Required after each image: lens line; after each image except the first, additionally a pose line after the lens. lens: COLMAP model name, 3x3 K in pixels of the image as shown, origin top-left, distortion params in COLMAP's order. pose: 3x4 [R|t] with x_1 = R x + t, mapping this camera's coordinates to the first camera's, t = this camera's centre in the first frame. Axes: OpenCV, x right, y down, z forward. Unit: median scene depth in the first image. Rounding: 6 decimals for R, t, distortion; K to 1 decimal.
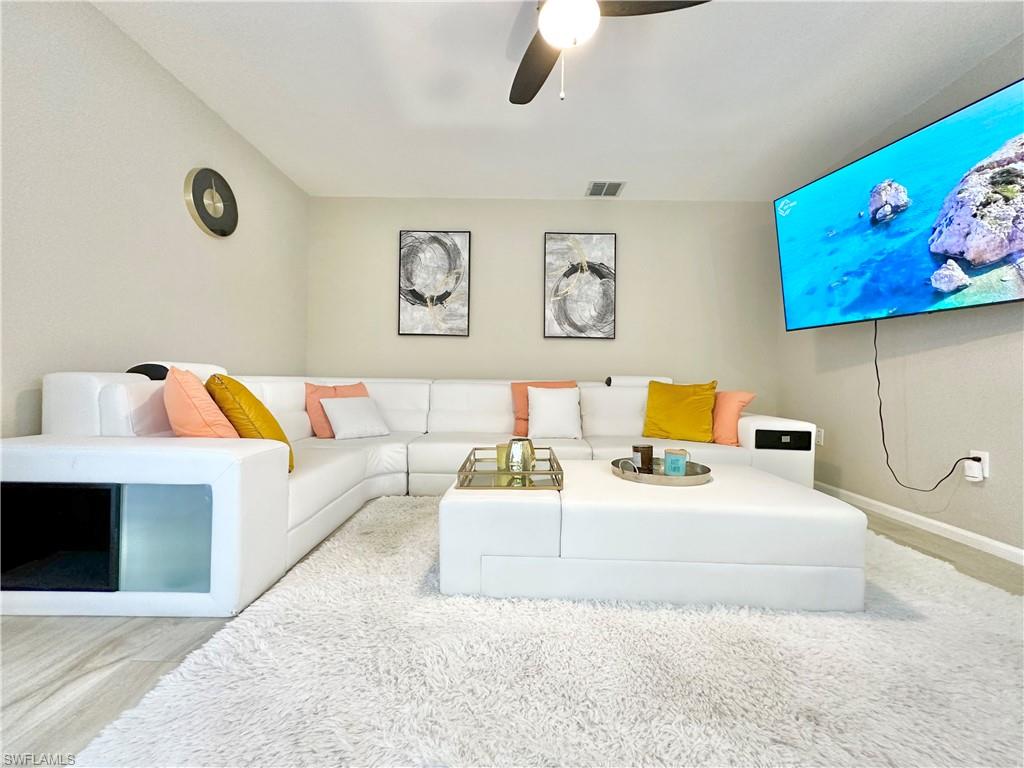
lens RADIAL K [[408.5, 0, 512.0], [0, 408.5, 384.0], [0, 0, 1]] dist [-0.001882, 0.000184]
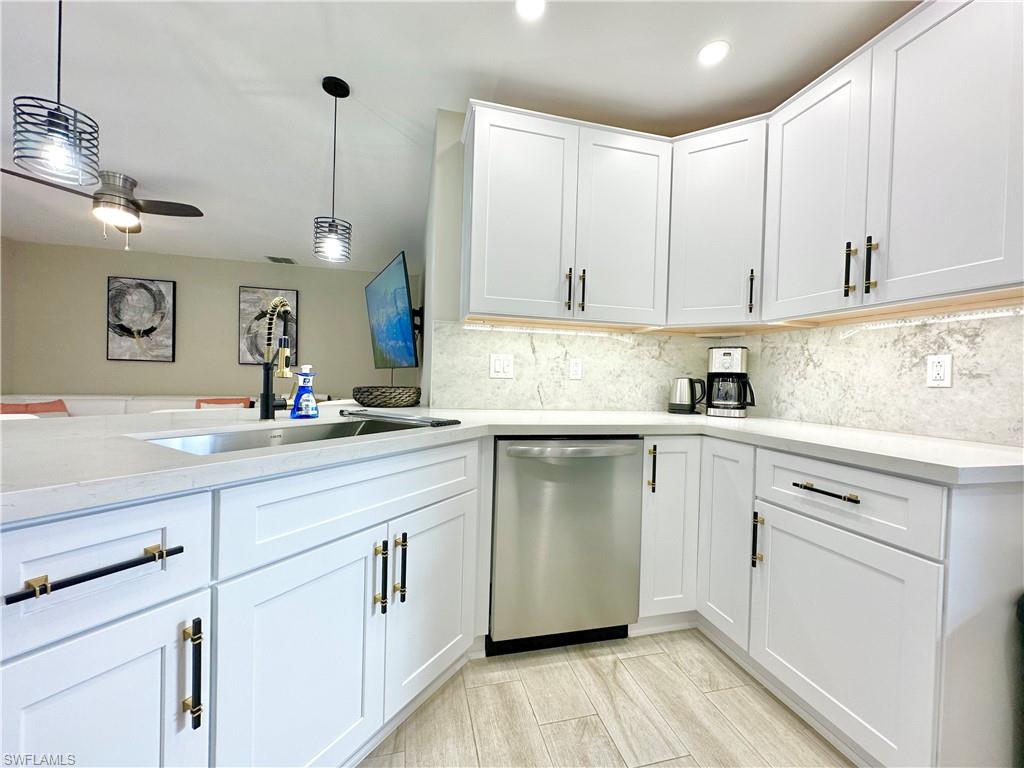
lens RADIAL K [[408.5, 0, 512.0], [0, 408.5, 384.0], [0, 0, 1]] dist [-0.001882, 0.000184]
pose [[0.964664, 0.004883, 0.263437, 0.593178], [-0.008868, 0.999864, 0.013940, -0.075006], [-0.263333, -0.015784, 0.964576, -0.536573]]
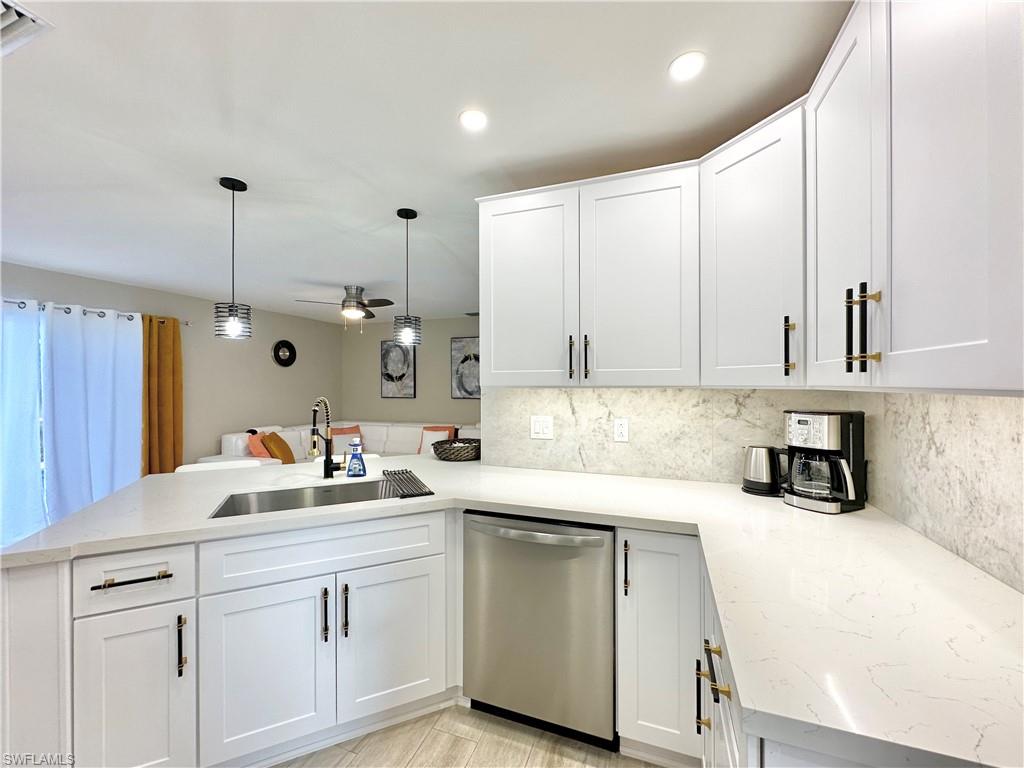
lens RADIAL K [[408.5, 0, 512.0], [0, 408.5, 384.0], [0, 0, 1]] dist [-0.001882, 0.000184]
pose [[0.943773, -0.020839, -0.329936, 0.893138], [0.018020, 0.999770, -0.011601, -0.150372], [0.330102, 0.005003, 0.943932, -0.551265]]
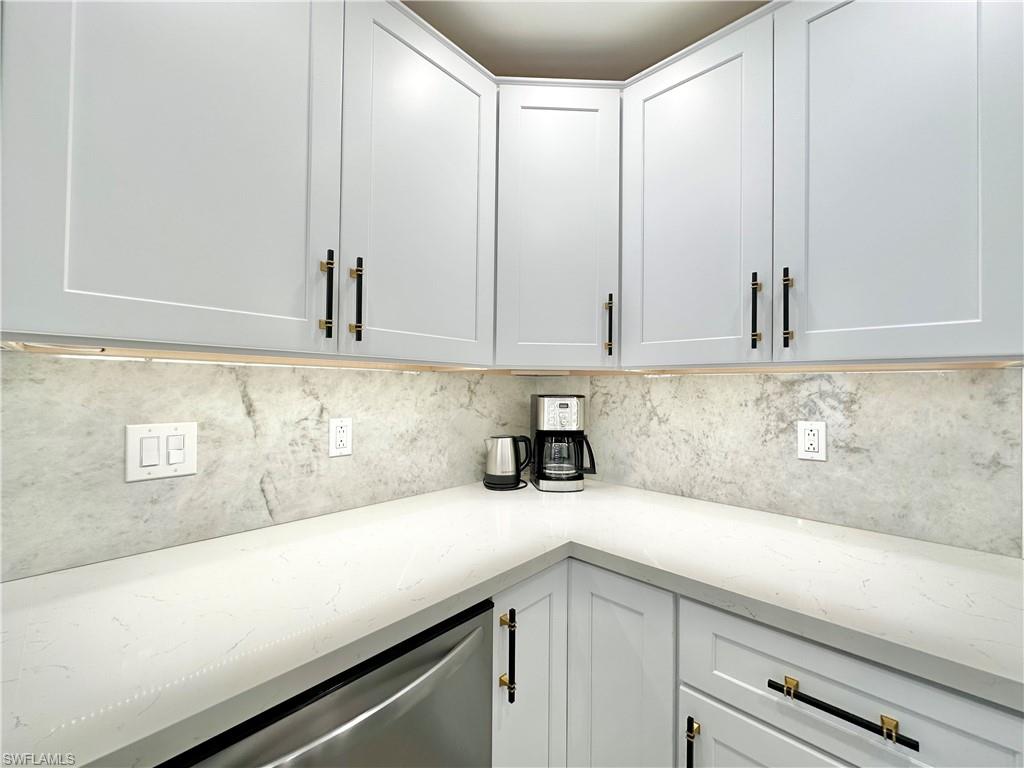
lens RADIAL K [[408.5, 0, 512.0], [0, 408.5, 384.0], [0, 0, 1]] dist [-0.001882, 0.000184]
pose [[0.666730, -0.002338, 0.745296, 0.688536], [0.006167, 0.999978, -0.002380, -0.132688], [-0.745274, 0.006183, 0.666729, -0.302870]]
